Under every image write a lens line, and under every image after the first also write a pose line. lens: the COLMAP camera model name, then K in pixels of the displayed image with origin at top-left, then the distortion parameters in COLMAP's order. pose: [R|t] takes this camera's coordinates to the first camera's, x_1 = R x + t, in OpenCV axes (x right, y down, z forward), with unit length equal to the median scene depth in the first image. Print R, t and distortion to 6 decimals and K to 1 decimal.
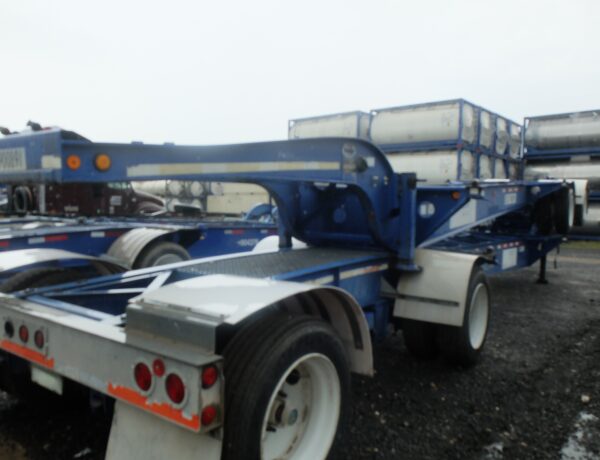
lens RADIAL K [[470.9, 0, 300.0], [0, 470.9, 230.0], [0, 0, 1]] dist [0.000012, -0.000026]
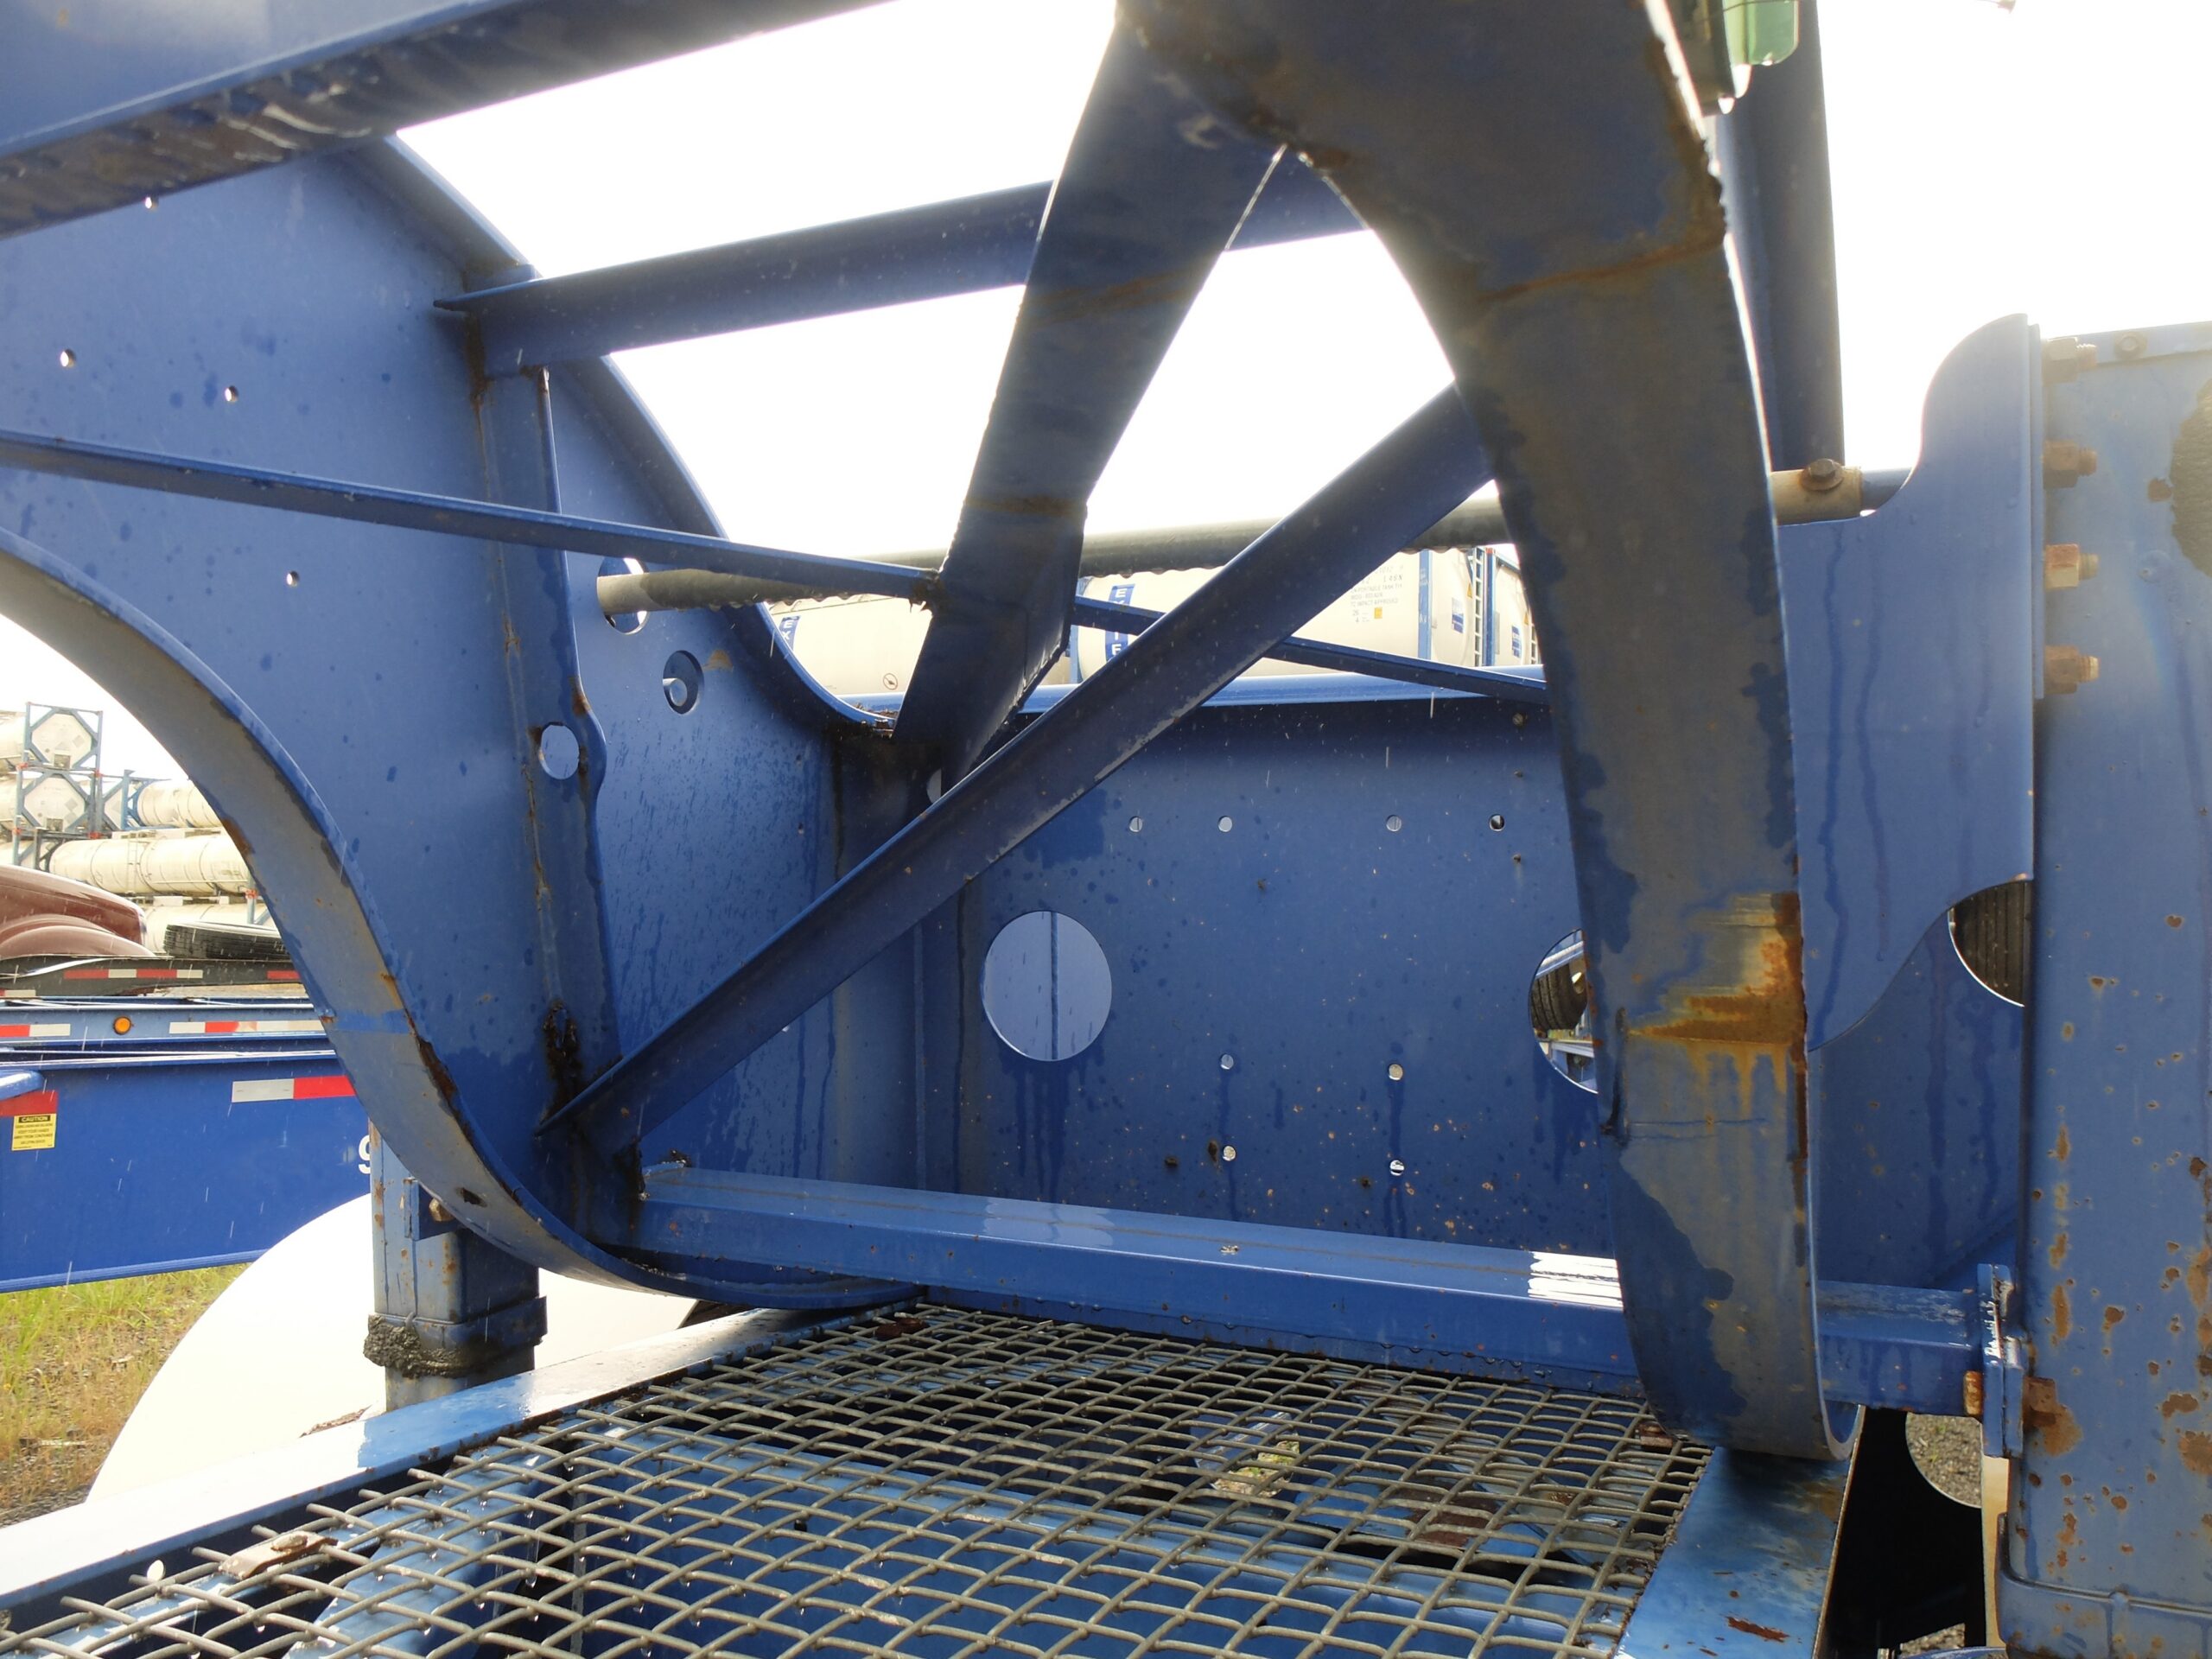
lens RADIAL K [[1768.5, 0, 1106.0], [0, 1768.5, 829.5], [0, 0, 1]] dist [-0.035030, 0.008653]
pose [[0.985046, 0.004976, 0.172218, 0.031837], [0.013655, 0.994184, -0.106826, -0.024943], [-0.171748, 0.107580, 0.979249, 0.641925]]
